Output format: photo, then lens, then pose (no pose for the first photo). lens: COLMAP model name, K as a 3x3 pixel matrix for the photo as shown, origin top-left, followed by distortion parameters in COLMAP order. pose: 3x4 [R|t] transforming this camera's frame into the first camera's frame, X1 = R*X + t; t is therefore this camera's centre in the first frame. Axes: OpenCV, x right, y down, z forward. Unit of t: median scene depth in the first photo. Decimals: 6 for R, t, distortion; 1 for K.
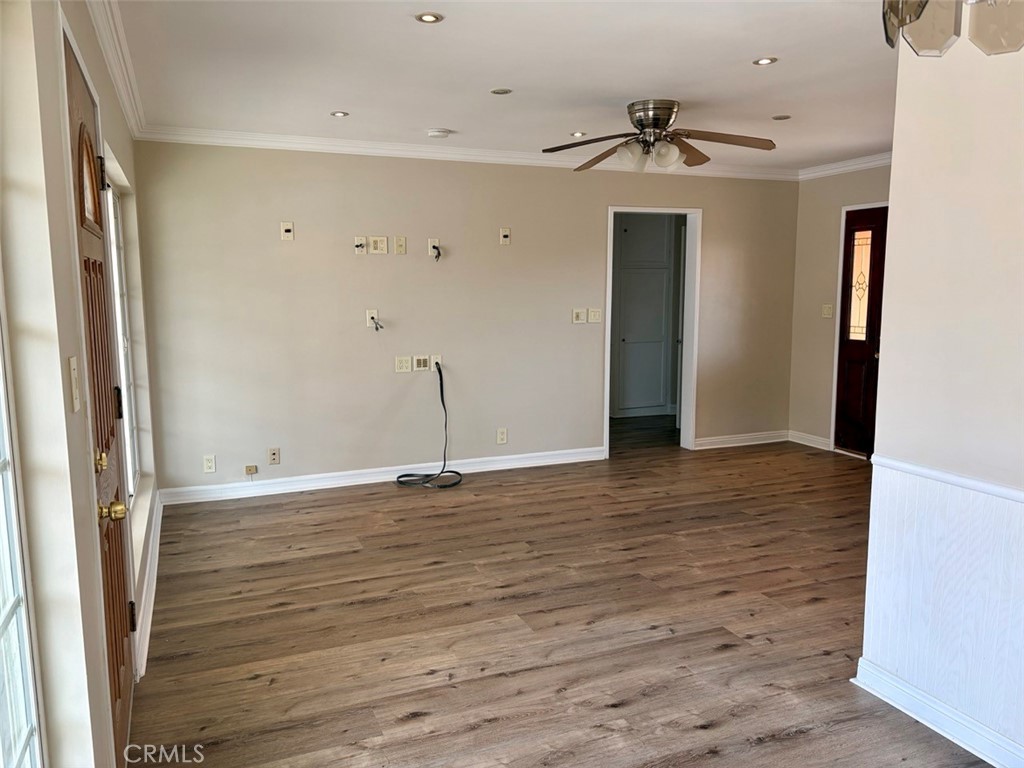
lens RADIAL K [[777.5, 0, 512.0], [0, 777.5, 384.0], [0, 0, 1]] dist [0.073067, -0.078914]
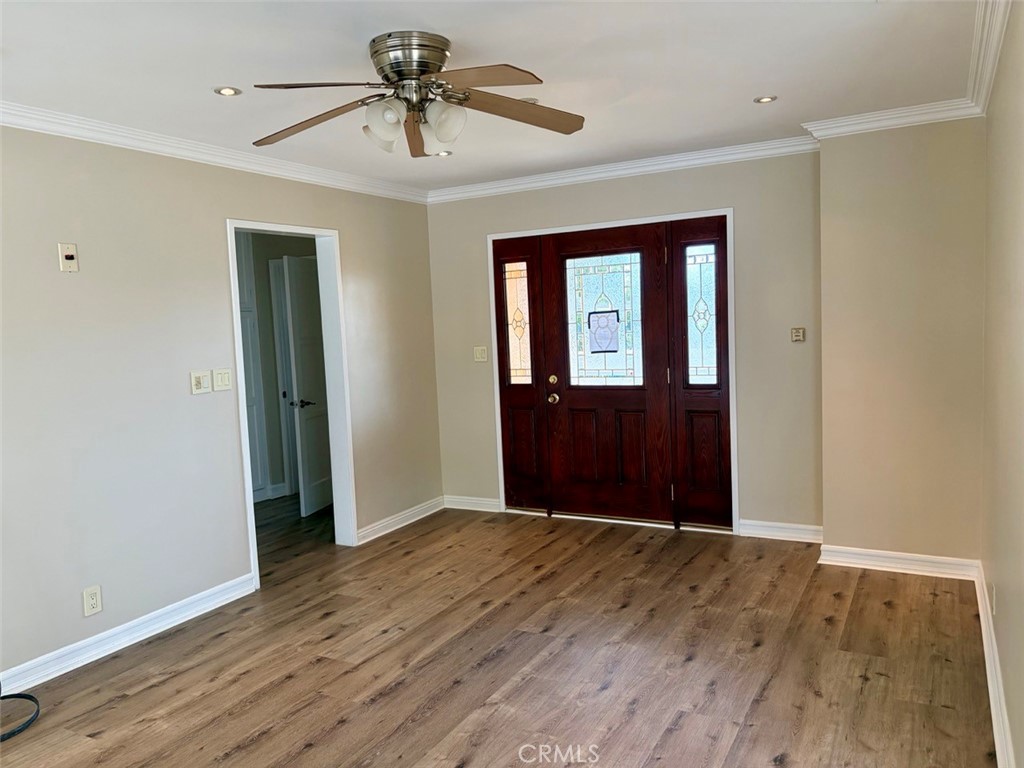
lens RADIAL K [[777.5, 0, 512.0], [0, 777.5, 384.0], [0, 0, 1]] dist [0.073067, -0.078914]
pose [[0.778600, -0.084920, 0.621749, -0.128445], [0.121900, 0.992395, -0.017109, -0.047083], [-0.615567, 0.089112, 0.783030, 0.356937]]
